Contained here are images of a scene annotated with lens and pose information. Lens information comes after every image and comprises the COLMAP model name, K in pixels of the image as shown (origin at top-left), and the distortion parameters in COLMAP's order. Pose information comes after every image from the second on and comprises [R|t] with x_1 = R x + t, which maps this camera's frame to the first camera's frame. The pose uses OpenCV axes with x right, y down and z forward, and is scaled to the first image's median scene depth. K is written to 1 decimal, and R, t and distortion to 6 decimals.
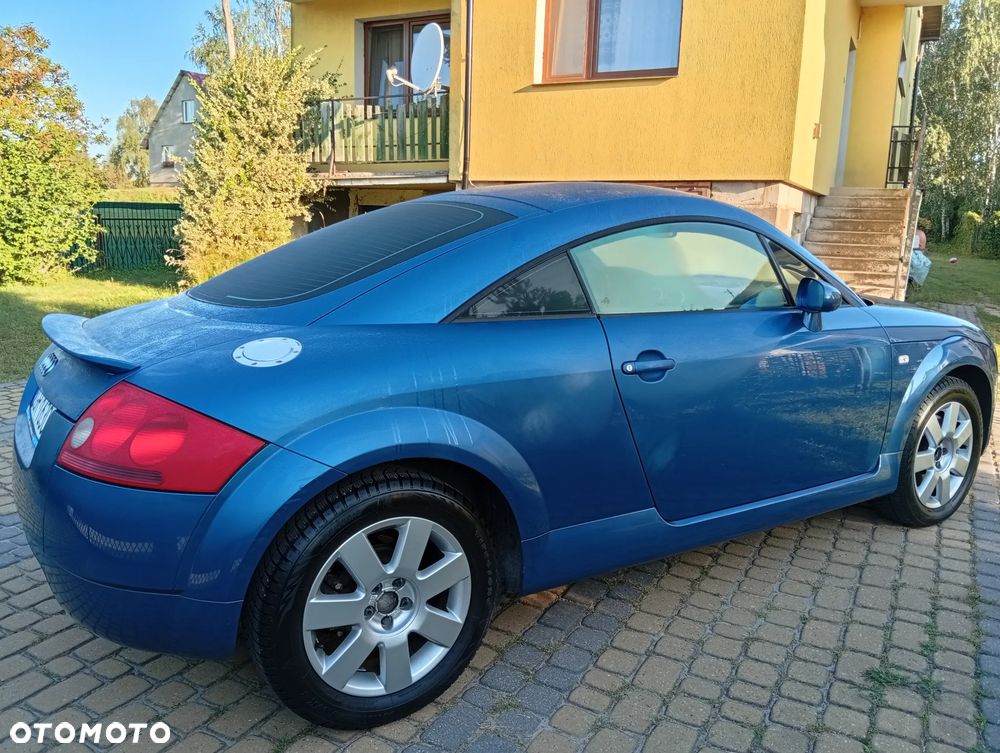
lens RADIAL K [[762.4, 0, 502.6], [0, 762.4, 382.5], [0, 0, 1]] dist [0.086378, -0.183907]
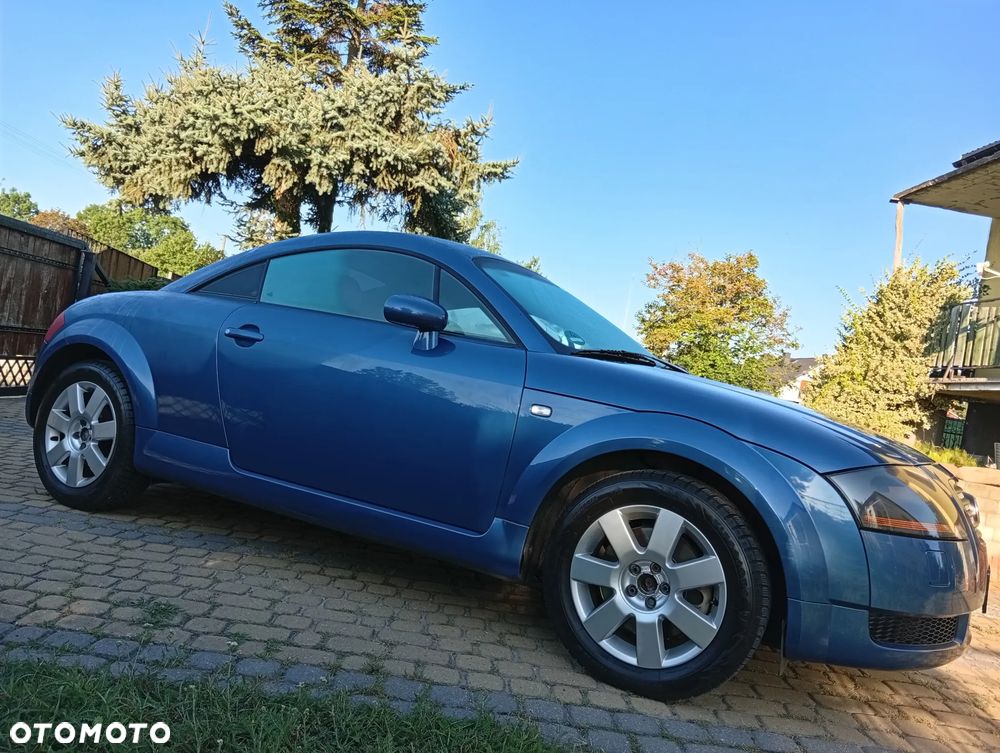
lens RADIAL K [[756.0, 0, 500.4], [0, 756.0, 387.6], [0, 0, 1]] dist [0.085813, -0.180997]
pose [[0.526560, 0.078664, -0.846491, 1.126729], [-0.323211, 0.939466, -0.113749, 0.051314], [0.786301, 0.333490, 0.520110, 0.510397]]
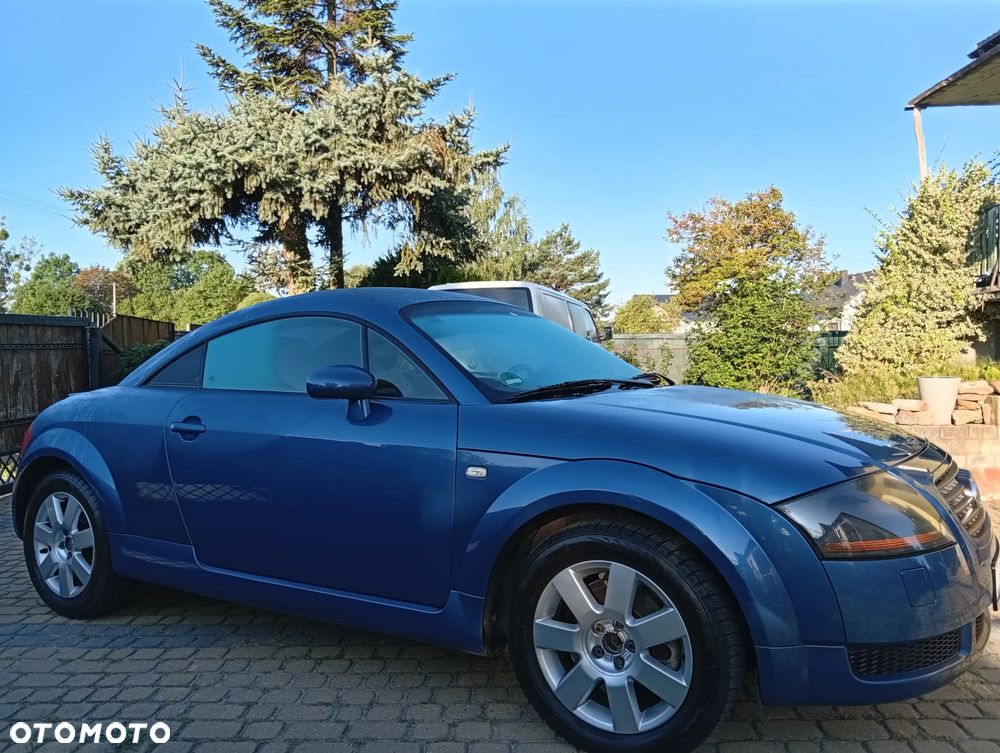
lens RADIAL K [[759.7, 0, 503.5], [0, 759.7, 382.4], [0, 0, 1]] dist [0.084434, -0.178732]
pose [[0.474422, 0.011353, -0.880224, 1.151934], [-0.160319, 0.984309, -0.073713, -0.063741], [0.865576, 0.176088, 0.468798, 0.616653]]
